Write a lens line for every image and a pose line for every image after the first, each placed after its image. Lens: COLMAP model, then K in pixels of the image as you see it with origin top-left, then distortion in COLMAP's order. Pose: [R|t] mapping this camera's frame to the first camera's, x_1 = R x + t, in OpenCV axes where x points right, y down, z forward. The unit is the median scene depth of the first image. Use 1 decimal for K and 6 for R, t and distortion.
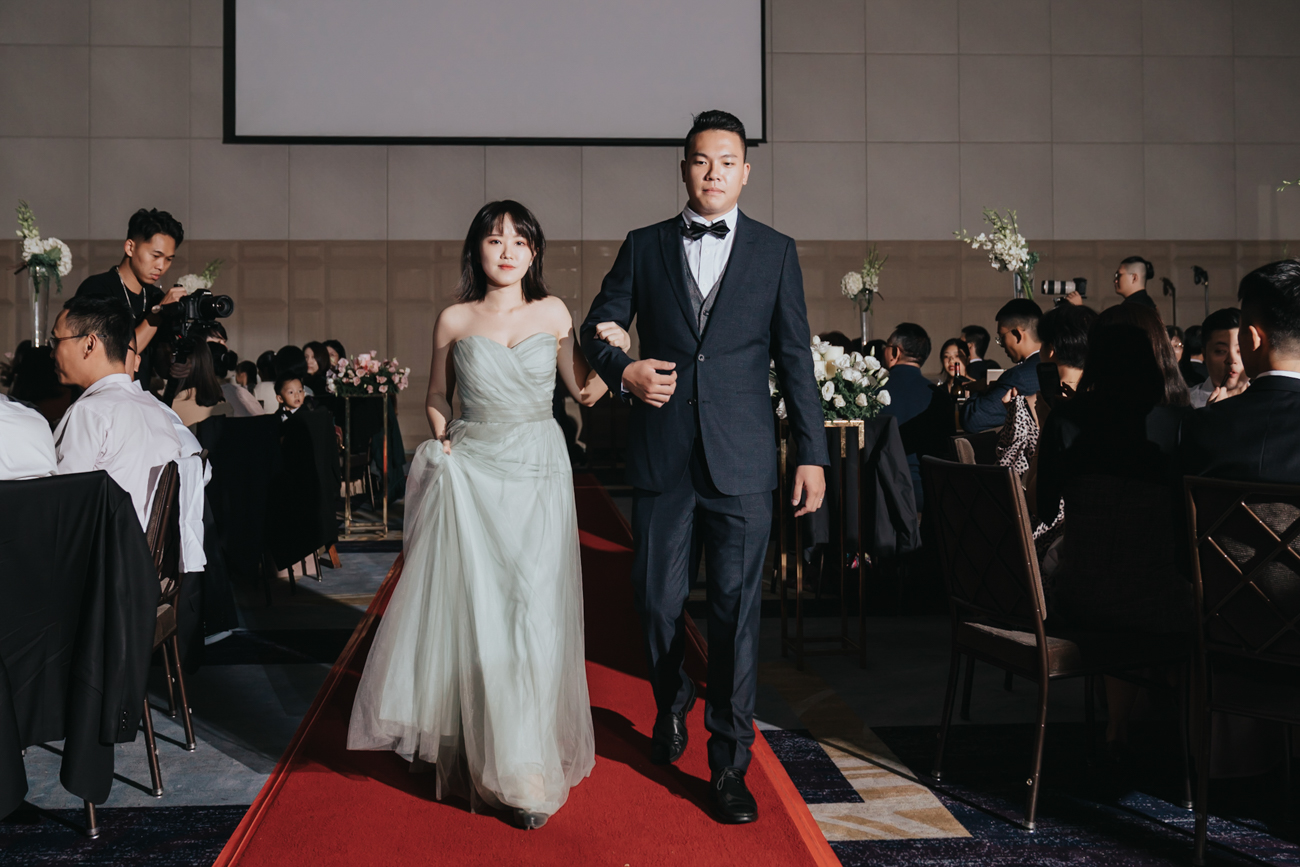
lens RADIAL K [[1238.9, 0, 647.3], [0, 1238.9, 368.4], [0, 0, 1]] dist [0.002315, -0.000557]
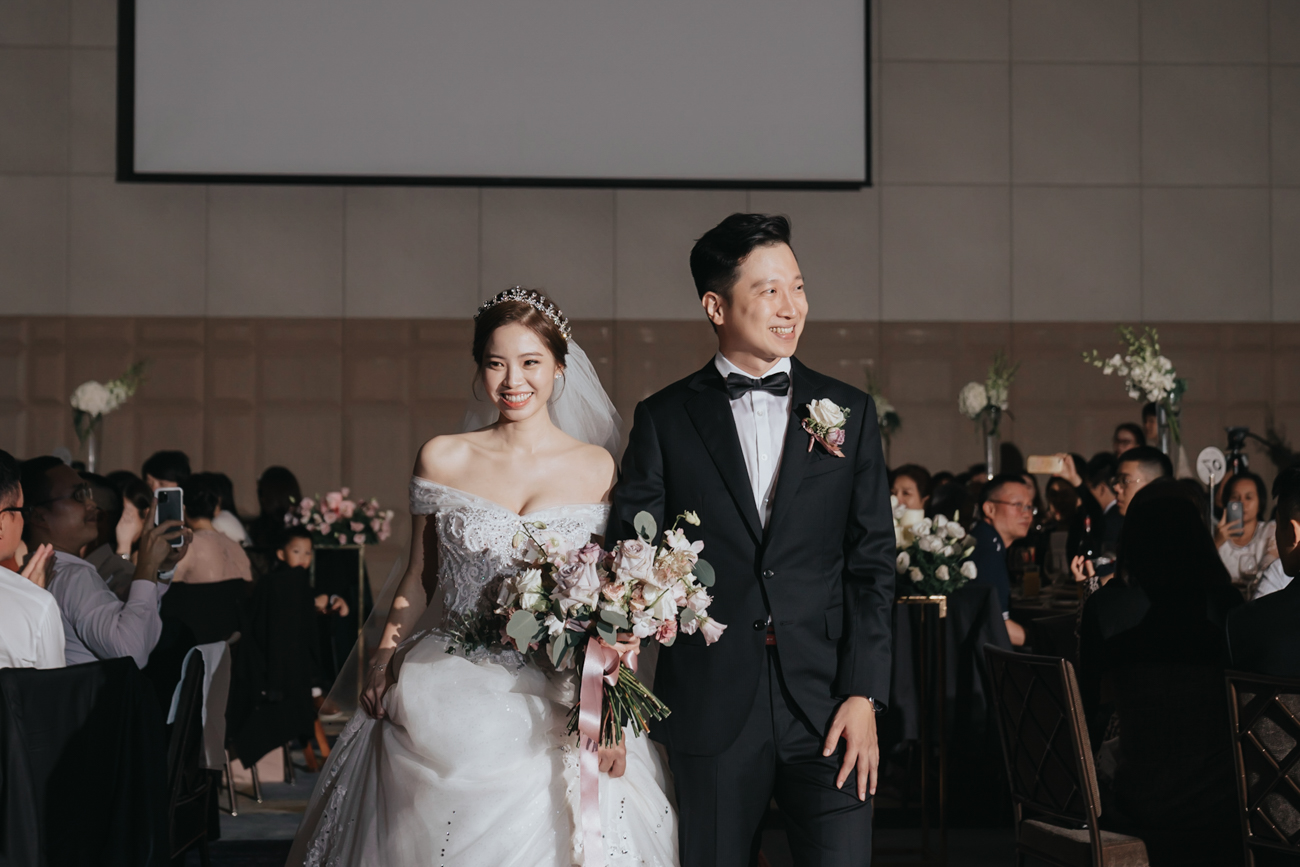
lens RADIAL K [[1902.1, 0, 719.3], [0, 1902.1, 432.8], [0, 0, 1]] dist [0.012752, 0.112409]
pose [[0.999962, 0.006984, 0.005277, 0.005379], [-0.006859, 0.999705, -0.023296, -0.023473], [-0.005438, 0.023259, 0.999715, -0.193249]]
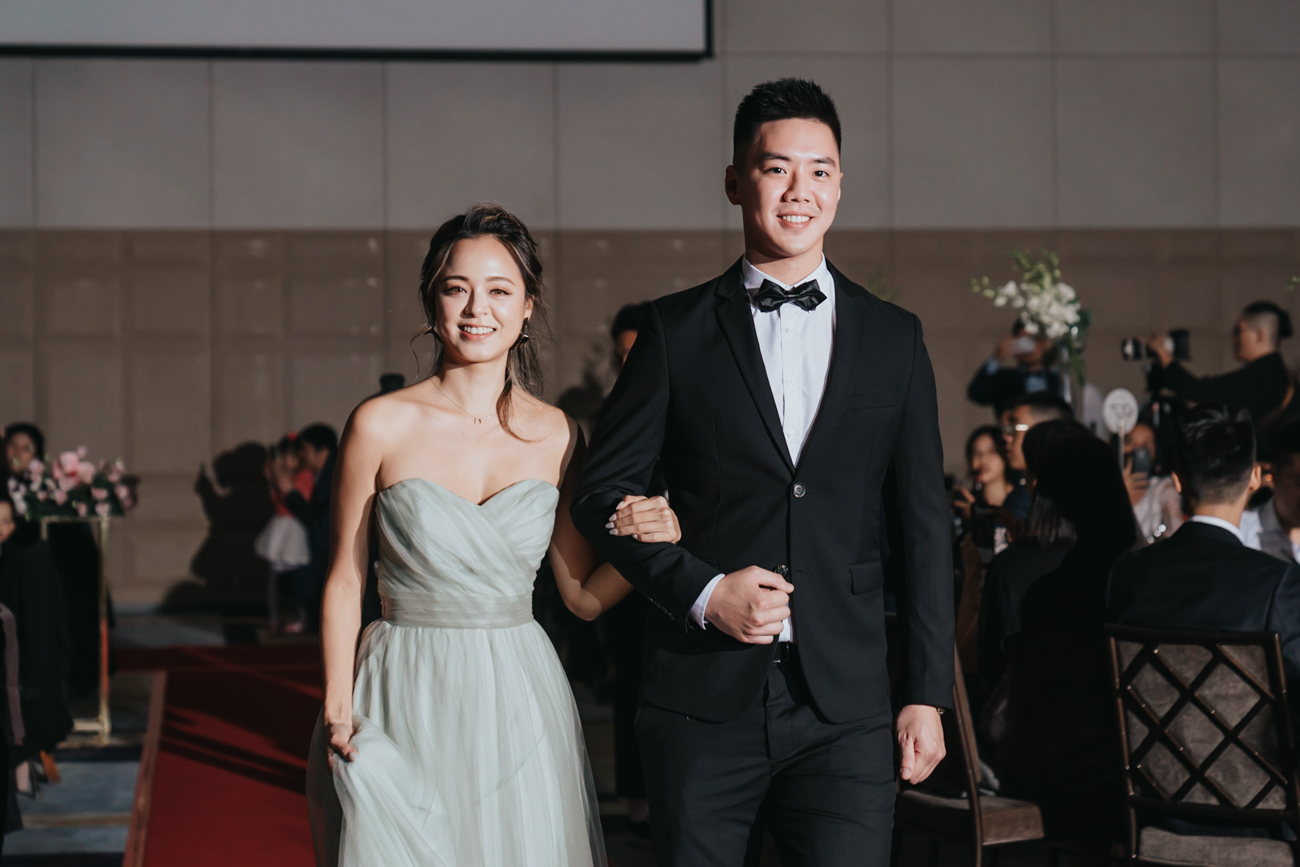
lens RADIAL K [[2630.6, 0, 650.0], [0, 2630.6, 433.5], [0, 0, 1]] dist [-0.045580, 0.017838]
pose [[0.997917, -0.001942, 0.064474, -0.019035], [0.001880, 0.999998, 0.001015, -0.022960], [-0.064476, -0.000892, 0.997919, -0.365607]]
